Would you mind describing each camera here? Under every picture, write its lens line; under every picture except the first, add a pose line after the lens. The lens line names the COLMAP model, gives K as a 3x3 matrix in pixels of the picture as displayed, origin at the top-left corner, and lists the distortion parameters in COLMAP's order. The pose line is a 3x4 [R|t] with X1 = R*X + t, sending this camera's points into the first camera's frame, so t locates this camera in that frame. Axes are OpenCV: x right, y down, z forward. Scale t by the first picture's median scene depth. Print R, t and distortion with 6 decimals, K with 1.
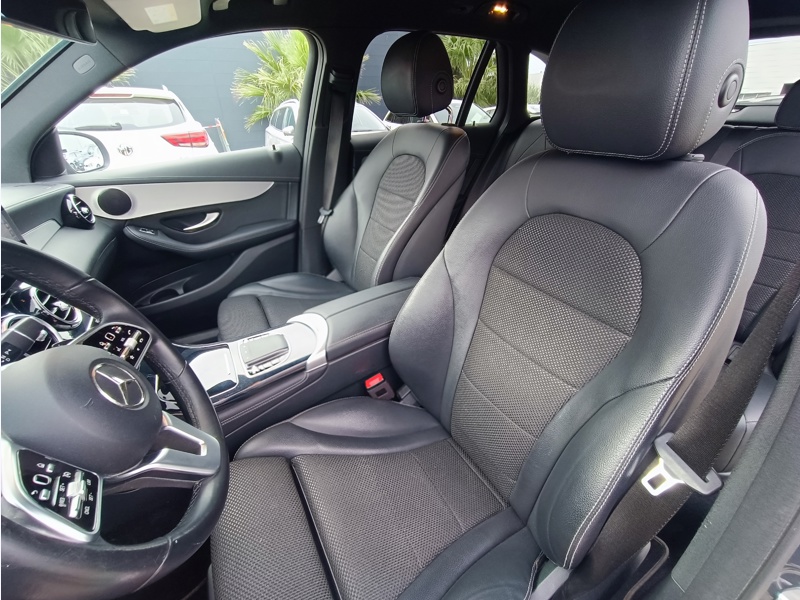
lens RADIAL K [[361.1, 0, 400.1], [0, 361.1, 301.4], [0, 0, 1]] dist [-0.003723, 0.000283]
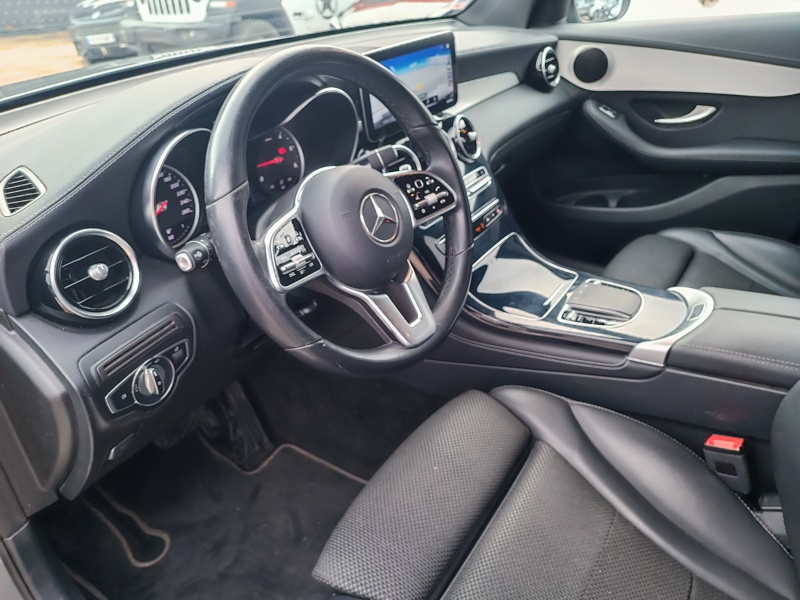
lens RADIAL K [[609.5, 0, 401.5], [0, 609.5, 299.8], [0, 0, 1]] dist [-0.000388, -0.000538]
pose [[0.456810, 0.441074, -0.772514, 0.331261], [-0.396084, 0.878436, 0.267335, -0.028402], [0.796519, 0.183860, 0.575981, 0.016942]]
